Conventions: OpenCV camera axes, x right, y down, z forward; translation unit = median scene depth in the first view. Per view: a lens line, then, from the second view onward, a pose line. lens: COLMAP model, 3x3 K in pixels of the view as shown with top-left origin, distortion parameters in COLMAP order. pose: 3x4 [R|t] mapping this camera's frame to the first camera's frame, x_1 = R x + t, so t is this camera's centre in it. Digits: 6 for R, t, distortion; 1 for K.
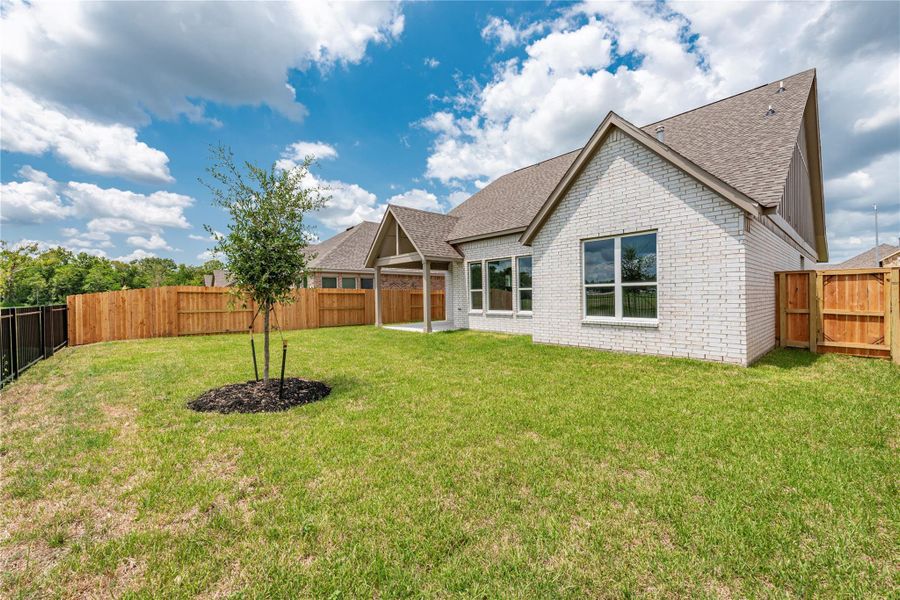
lens RADIAL K [[355.7, 0, 452.1], [0, 355.7, 298.2], [0, 0, 1]] dist [0.012495, 0.000105]
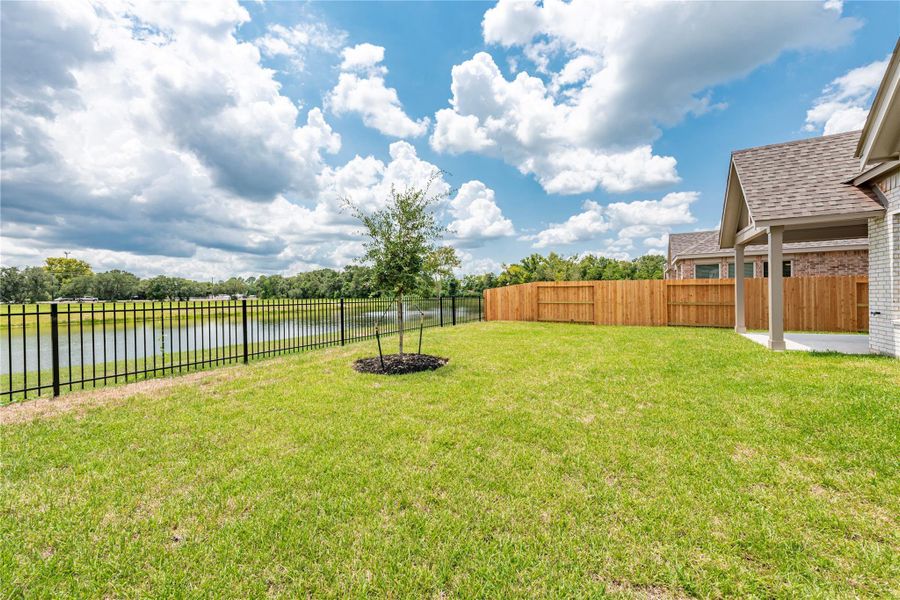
lens RADIAL K [[355.7, 0, 453.6], [0, 355.7, 298.0], [0, 0, 1]] dist [0.012495, 0.000105]
pose [[0.329984, 0.017833, -0.943818, 0.226464], [0.001811, 0.999808, 0.019524, -0.001086], [0.943985, -0.008151, 0.329888, 0.209005]]
